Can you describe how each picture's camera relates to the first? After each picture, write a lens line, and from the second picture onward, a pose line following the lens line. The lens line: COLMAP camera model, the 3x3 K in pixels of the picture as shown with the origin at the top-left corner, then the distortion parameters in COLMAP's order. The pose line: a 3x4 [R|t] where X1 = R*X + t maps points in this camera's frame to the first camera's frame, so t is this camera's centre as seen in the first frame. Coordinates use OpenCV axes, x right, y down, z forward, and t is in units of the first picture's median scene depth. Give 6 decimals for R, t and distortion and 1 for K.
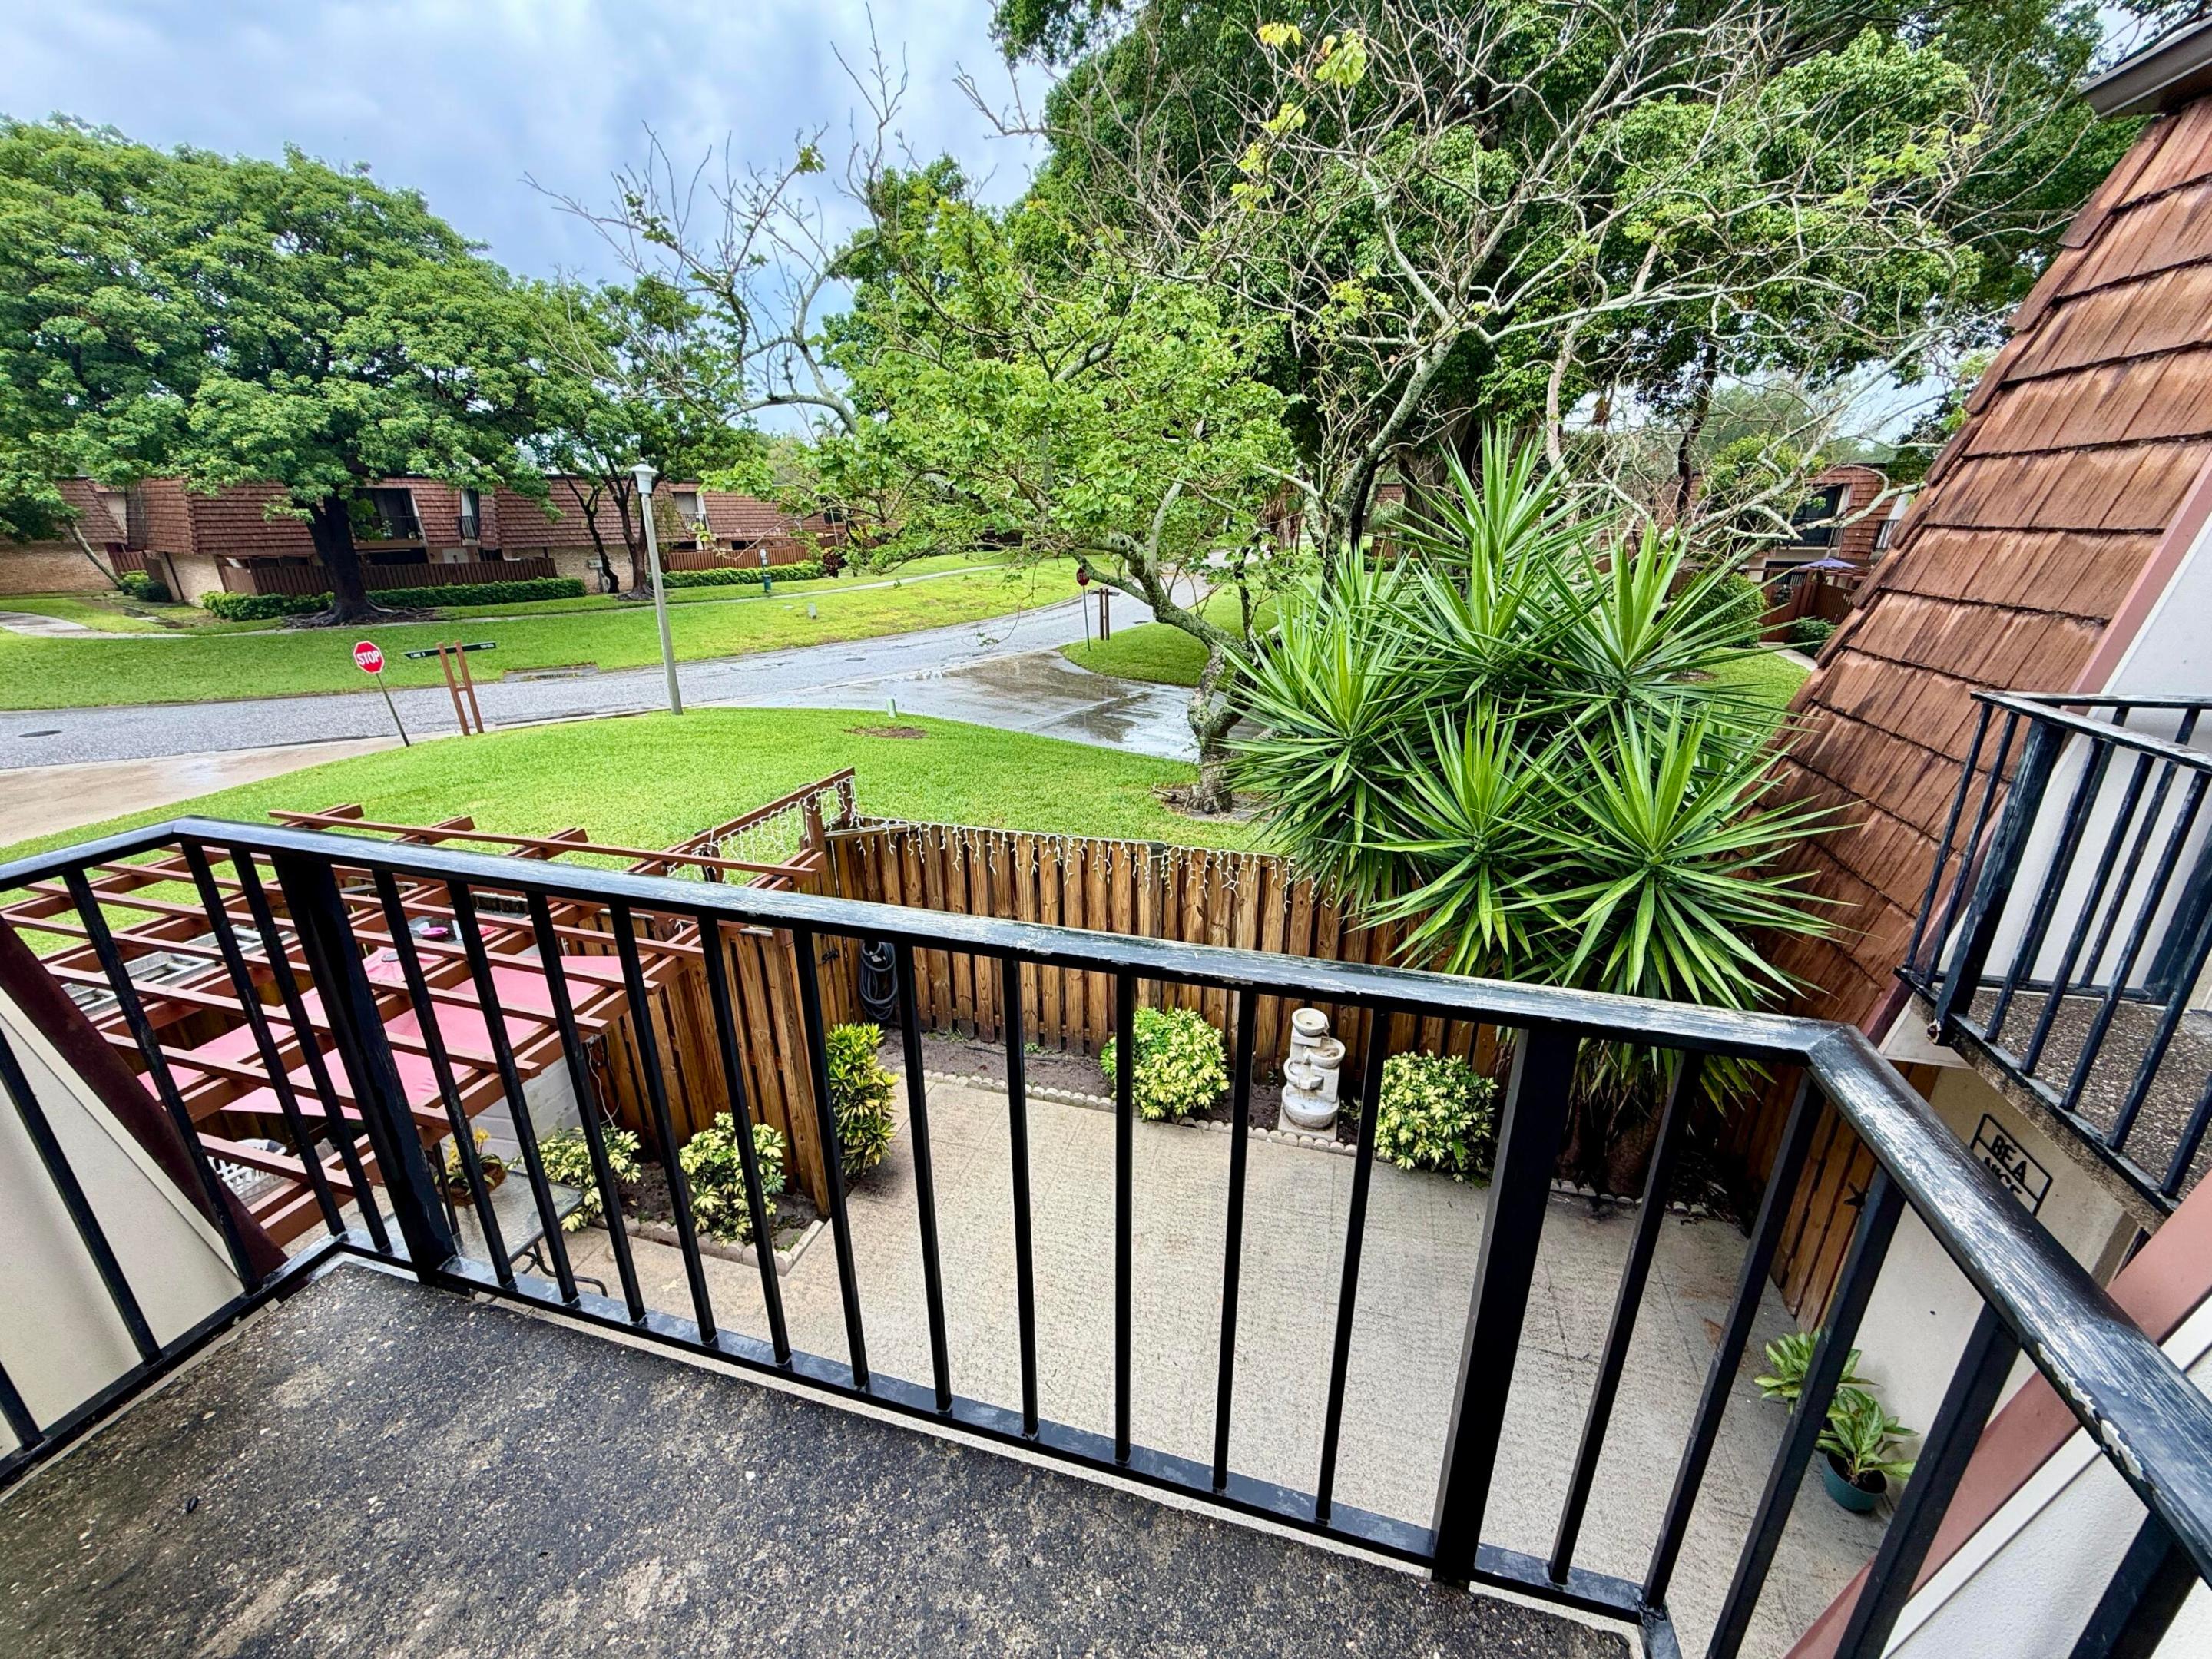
lens RADIAL K [[885.3, 0, 1104.7], [0, 885.3, 822.3], [0, 0, 1]] dist [0.002289, -0.000803]
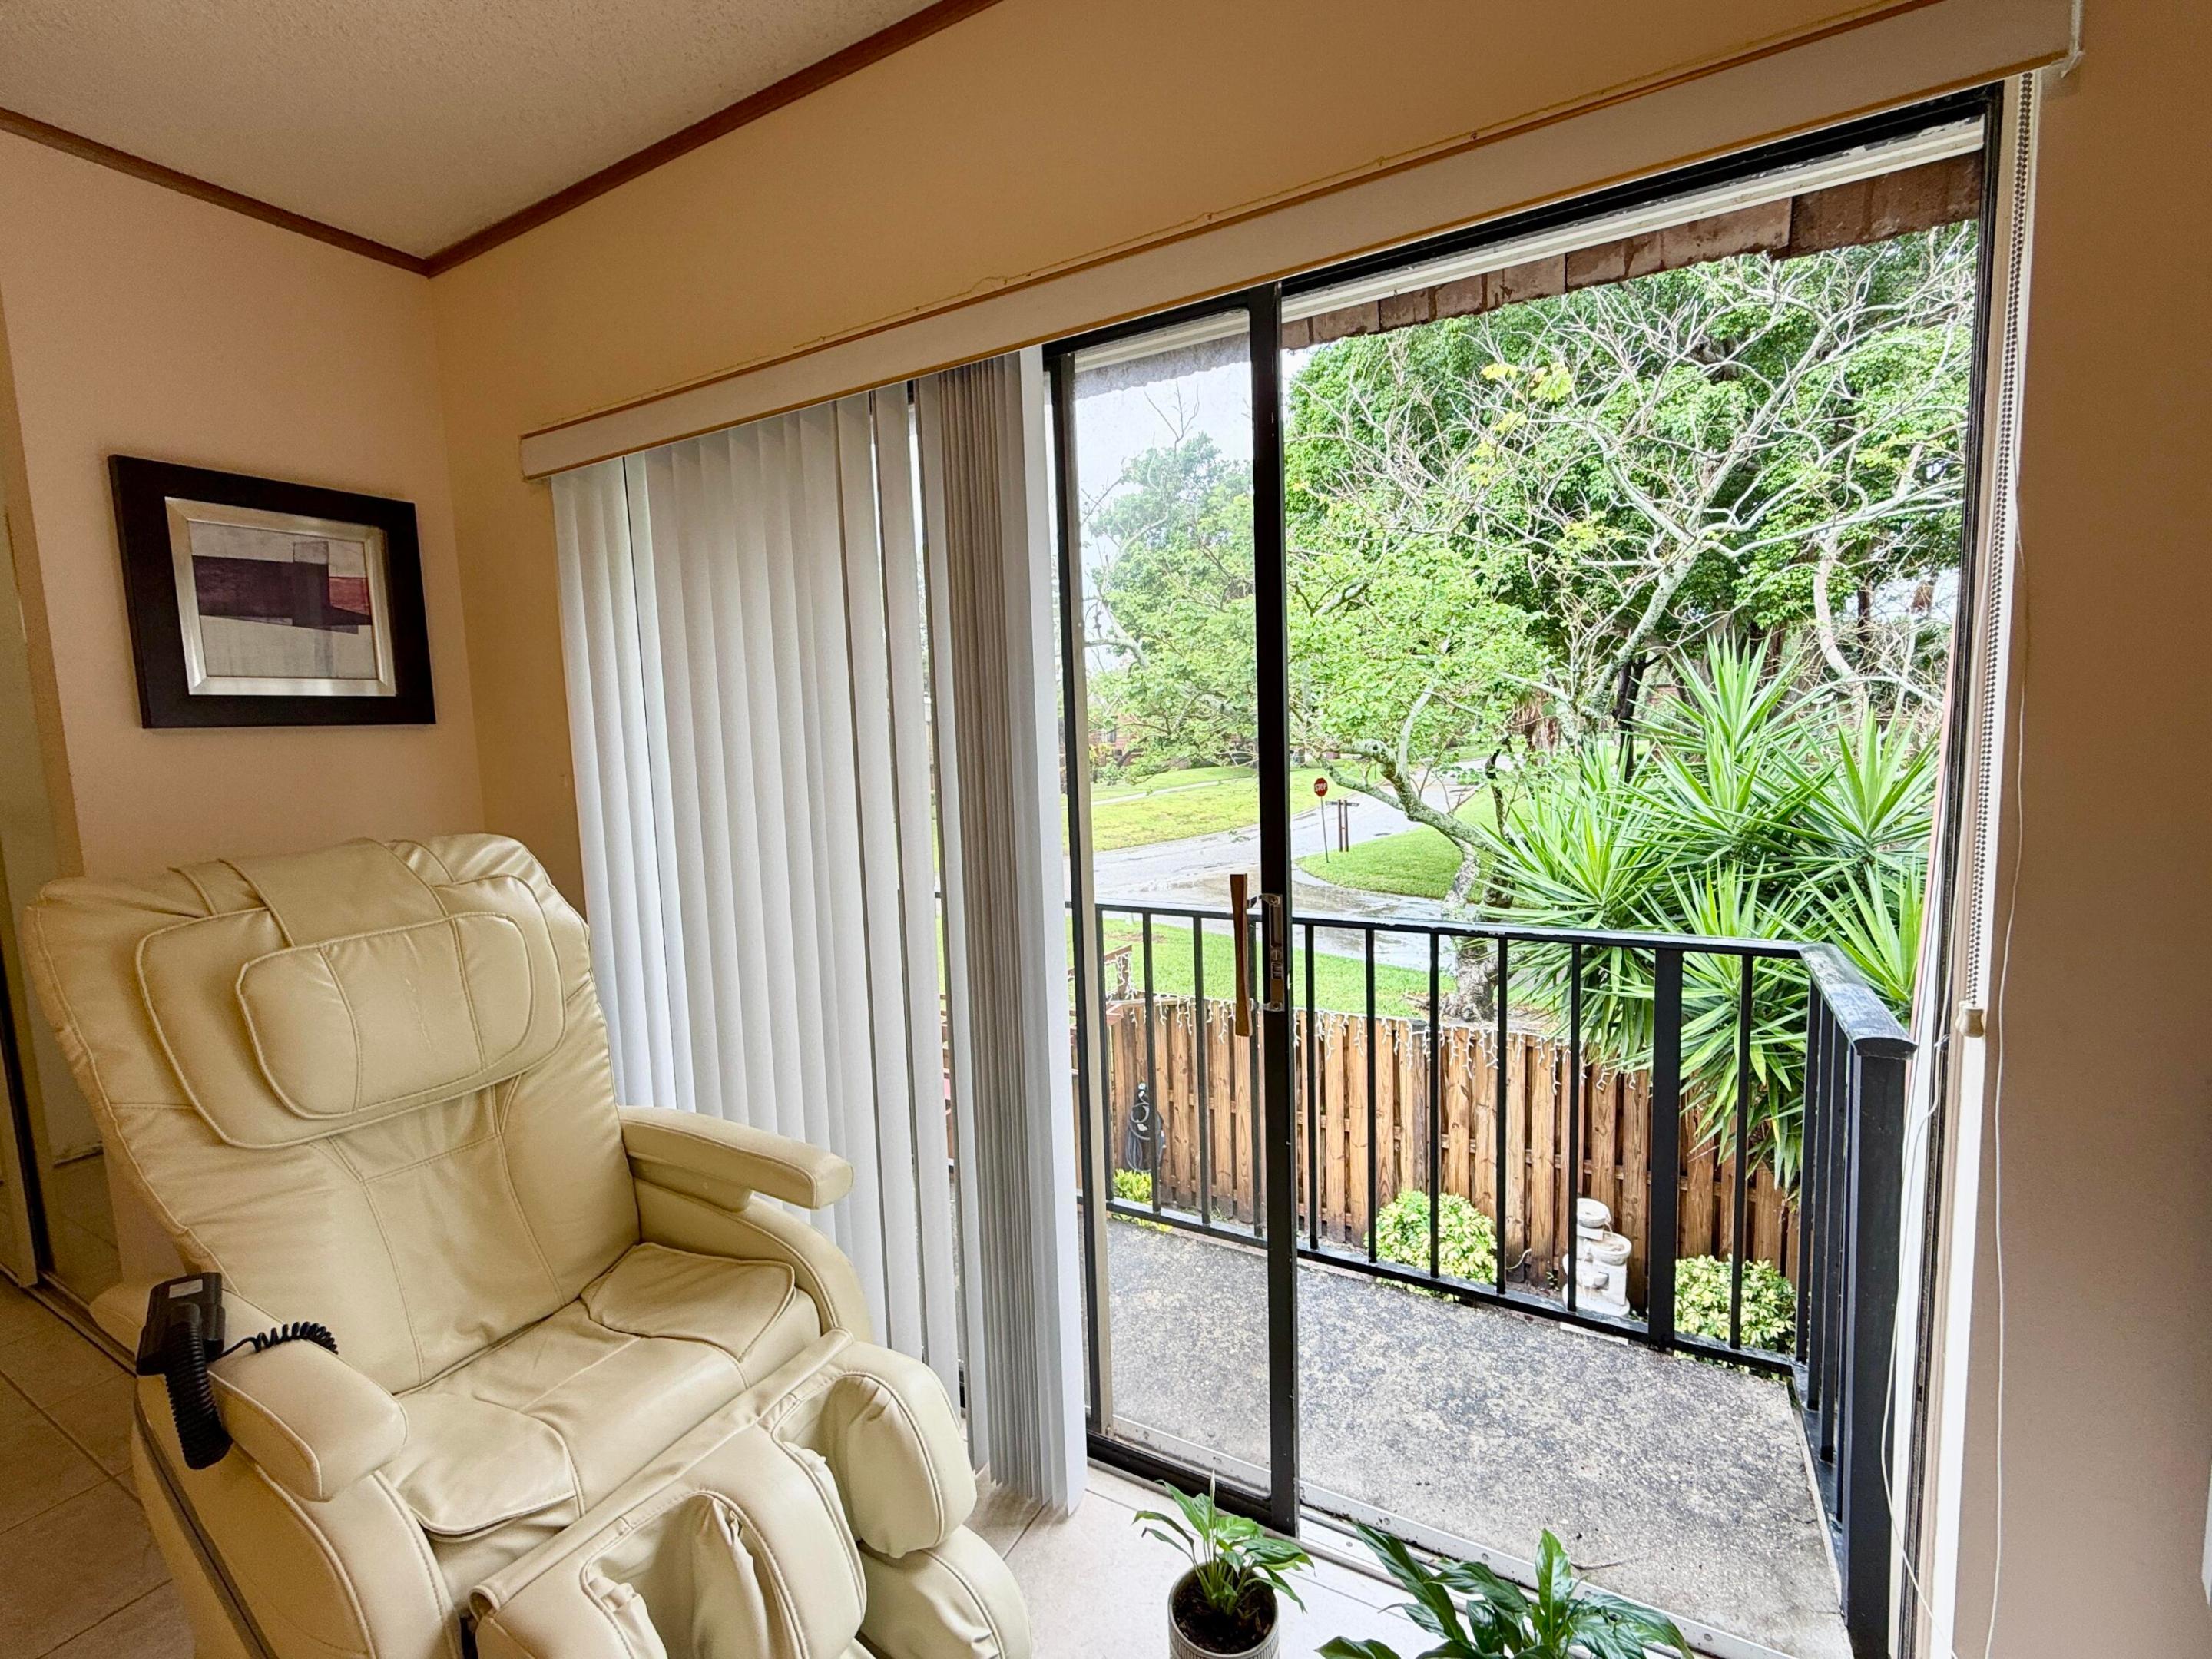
lens RADIAL K [[971.1, 0, 1105.3], [0, 971.1, 826.3], [0, 0, 1]] dist [-0.000032, -0.000137]
pose [[0.972824, -0.008927, -0.231373, -0.032593], [-0.045794, 0.972101, -0.230050, 0.082514], [0.226972, 0.234393, 0.945274, -0.217415]]
